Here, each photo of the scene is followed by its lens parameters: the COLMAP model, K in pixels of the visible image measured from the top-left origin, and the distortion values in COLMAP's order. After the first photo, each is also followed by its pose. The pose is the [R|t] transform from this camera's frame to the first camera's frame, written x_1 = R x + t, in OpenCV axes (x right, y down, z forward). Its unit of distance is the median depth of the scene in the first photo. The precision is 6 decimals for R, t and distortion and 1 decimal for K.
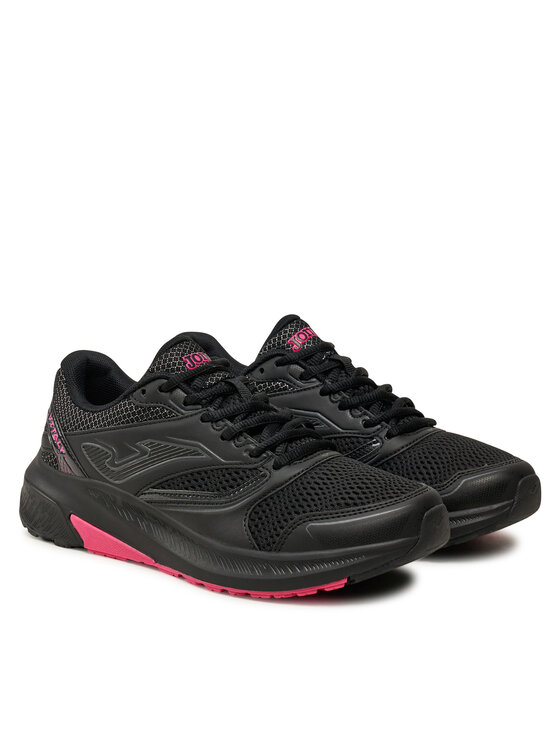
lens RADIAL K [[2135.3, 0, 280.0], [0, 2135.3, 373.0], [0, 0, 1]] dist [-0.849532, 0.034455]
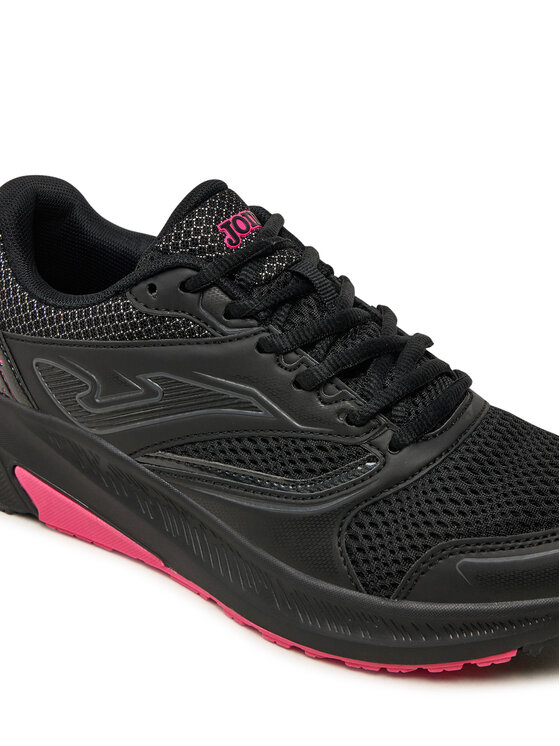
lens RADIAL K [[1383.6, 0, 280.0], [0, 1383.6, 373.0], [0, 0, 1]] dist [-0.037895, -0.096714]
pose [[0.987330, 0.003153, 0.158646, -0.089783], [-0.049434, 0.956158, 0.288650, -0.079500], [-0.150781, -0.292835, 0.944200, 0.639905]]
